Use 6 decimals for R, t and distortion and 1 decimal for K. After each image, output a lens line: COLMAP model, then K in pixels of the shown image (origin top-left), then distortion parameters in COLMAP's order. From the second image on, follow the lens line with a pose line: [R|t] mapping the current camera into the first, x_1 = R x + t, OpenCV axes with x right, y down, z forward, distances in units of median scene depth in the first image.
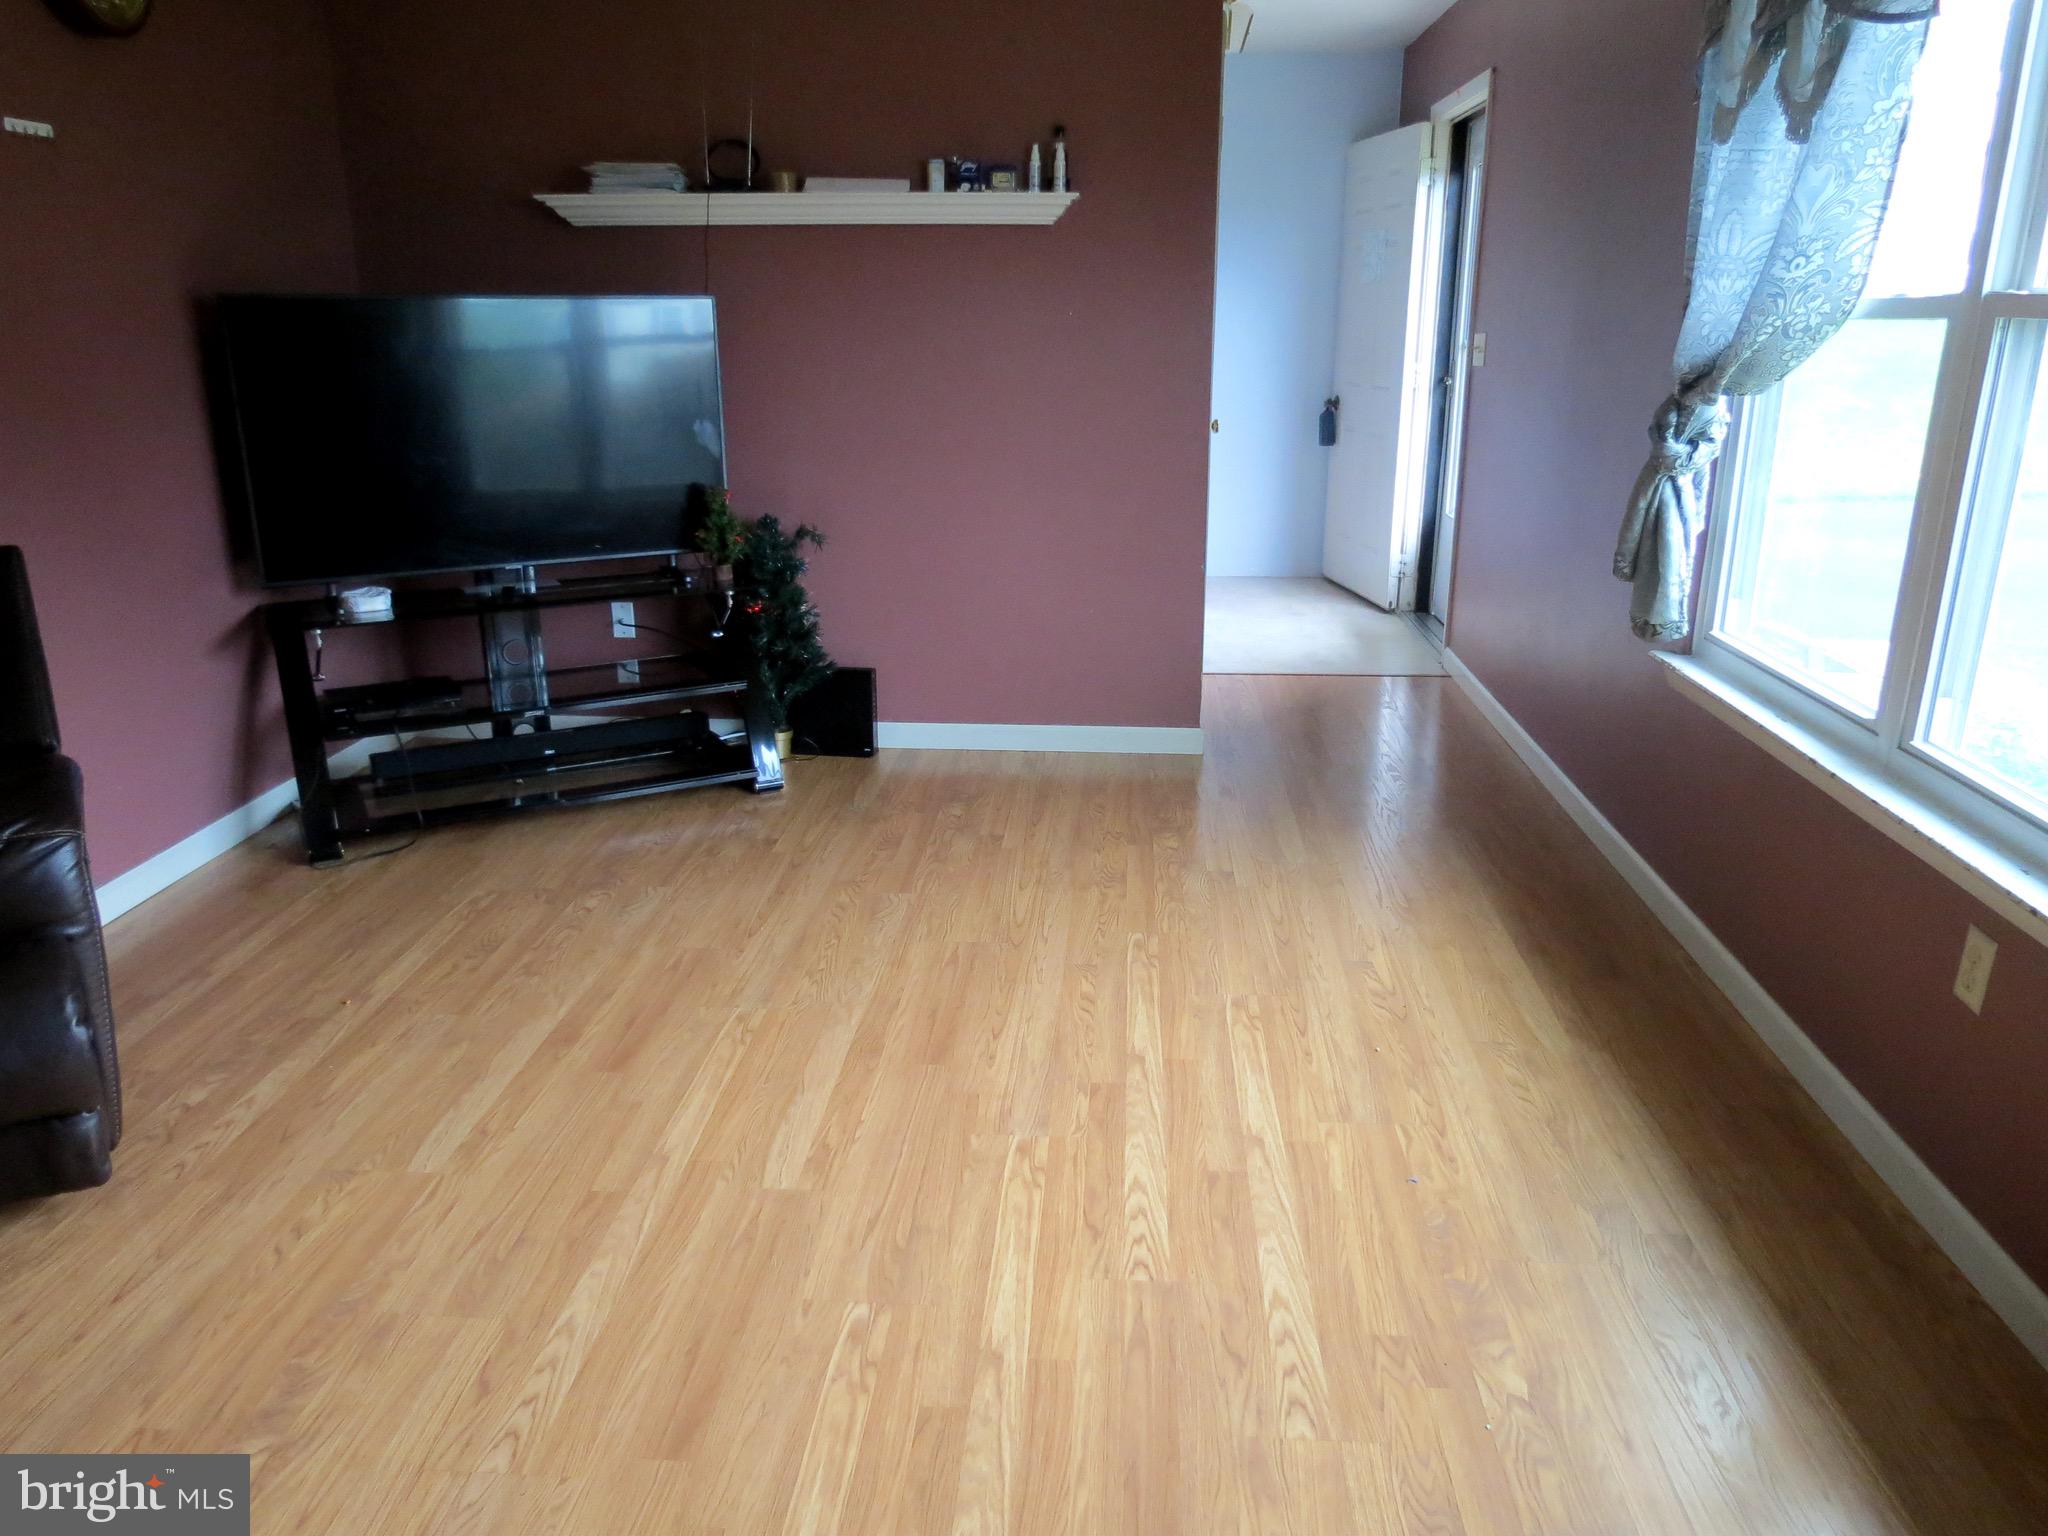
lens RADIAL K [[1459.6, 0, 1027.7], [0, 1459.6, 764.0], [0, 0, 1]] dist [-0.027784, -0.000004]
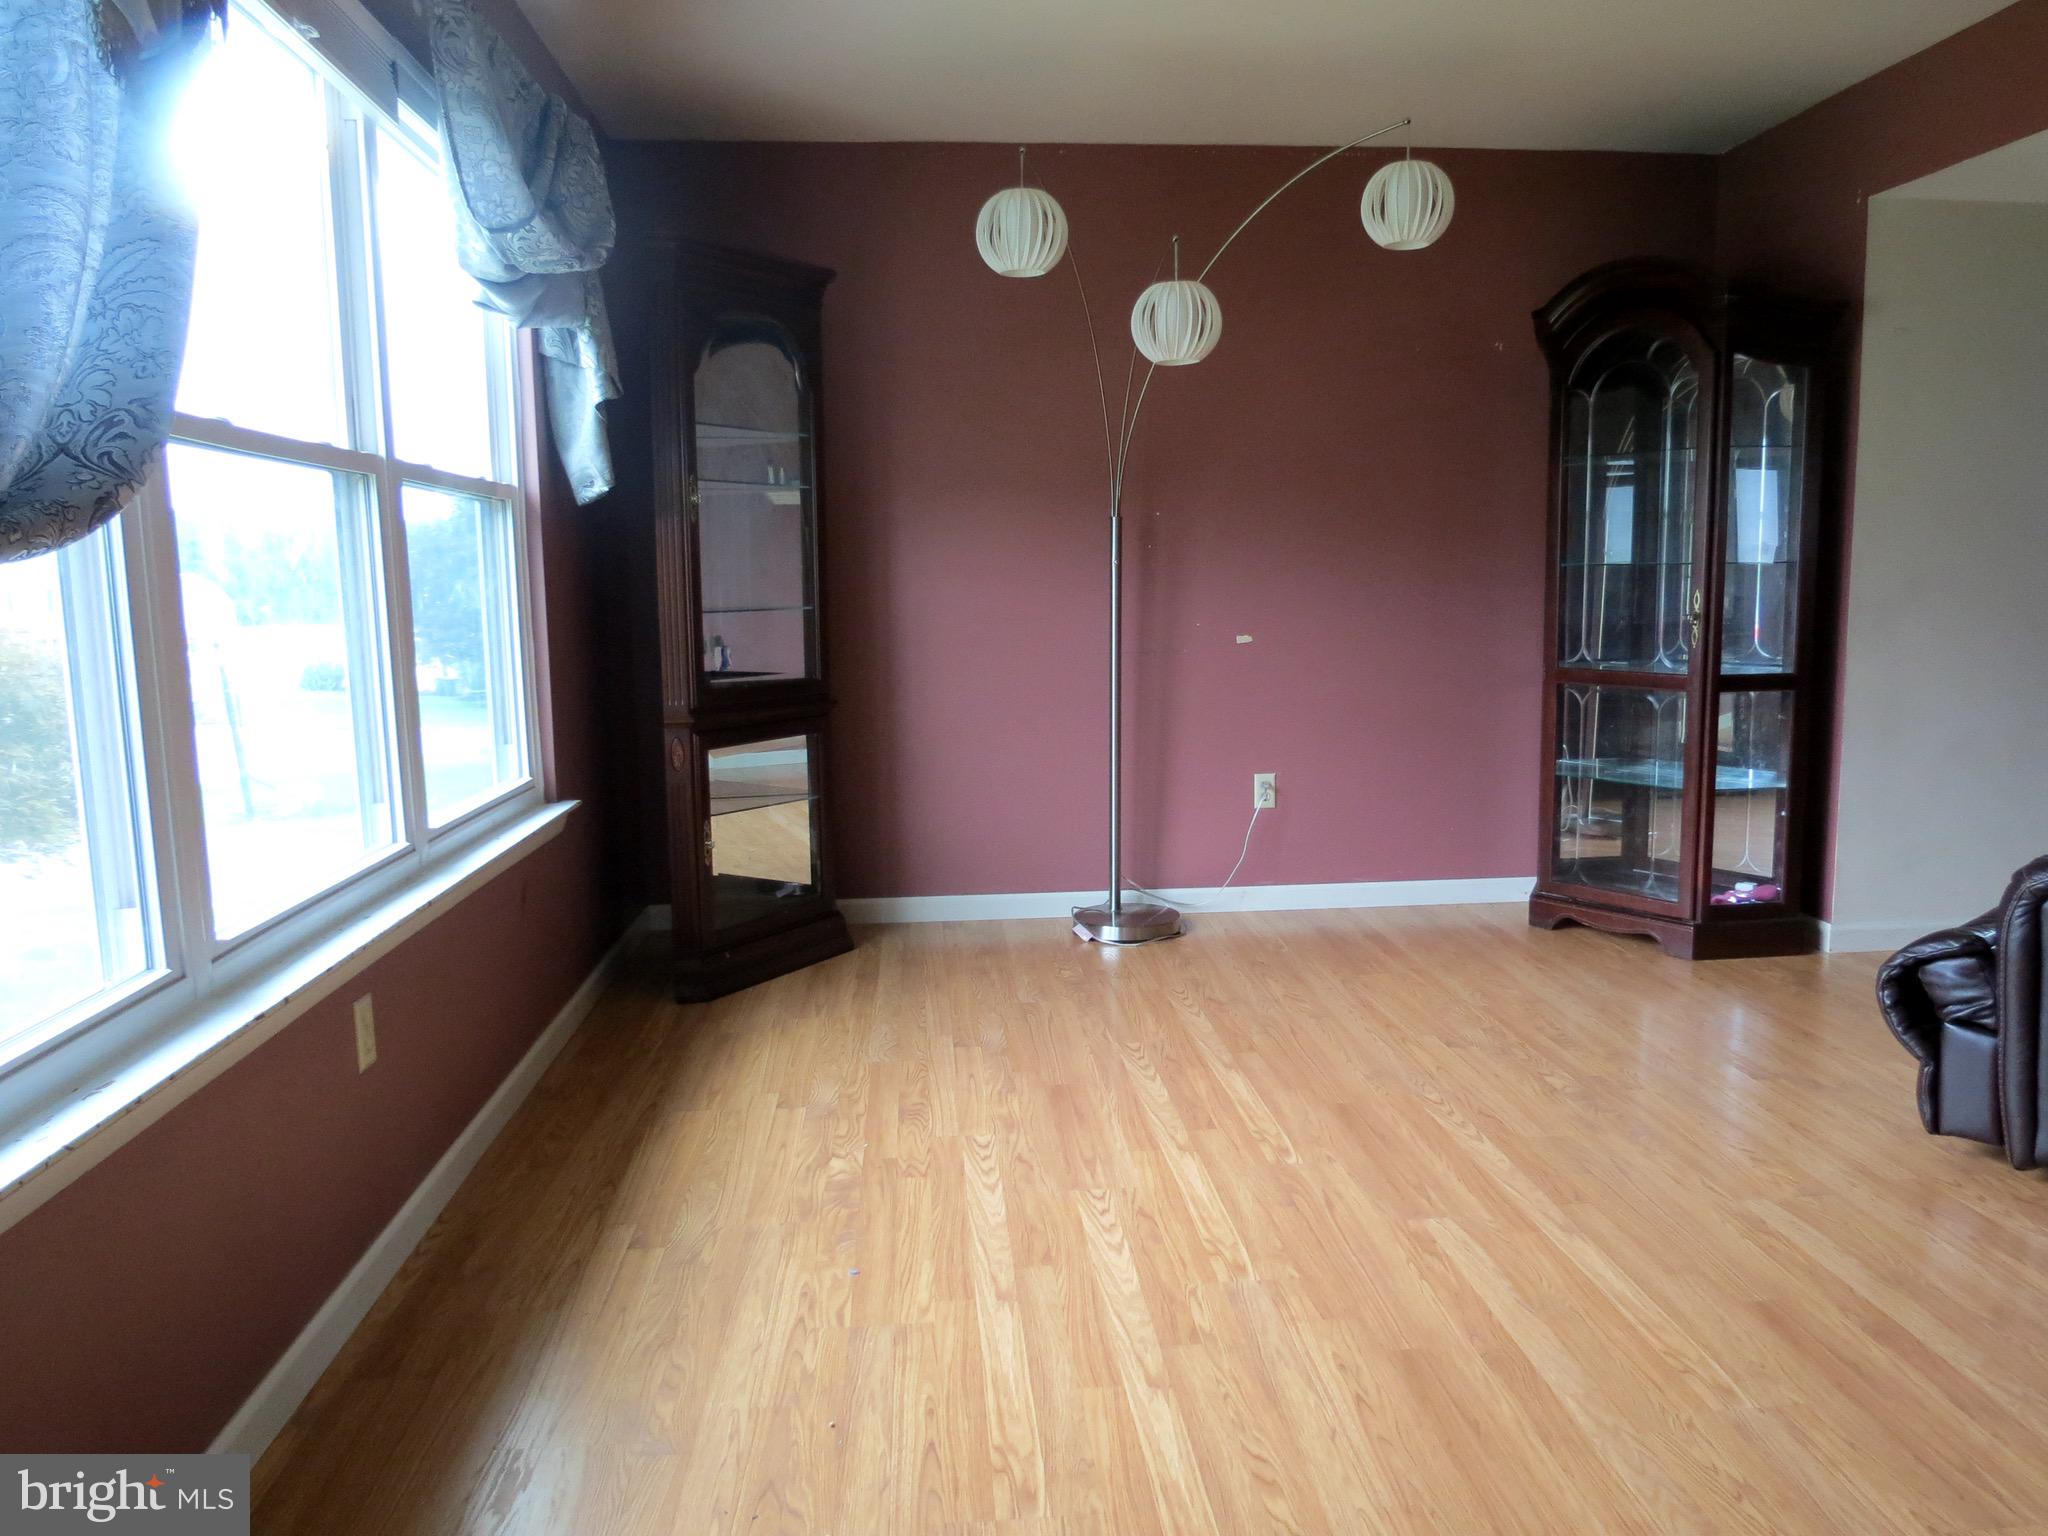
lens RADIAL K [[1459.6, 0, 1027.6], [0, 1459.6, 768.0], [0, 0, 1]] dist [-0.027784, -0.000004]
pose [[-0.989182, 0.033767, -0.142751, 0.272543], [-0.029568, 0.907275, 0.419497, -0.459559], [0.143680, 0.419180, -0.896462, 1.752502]]
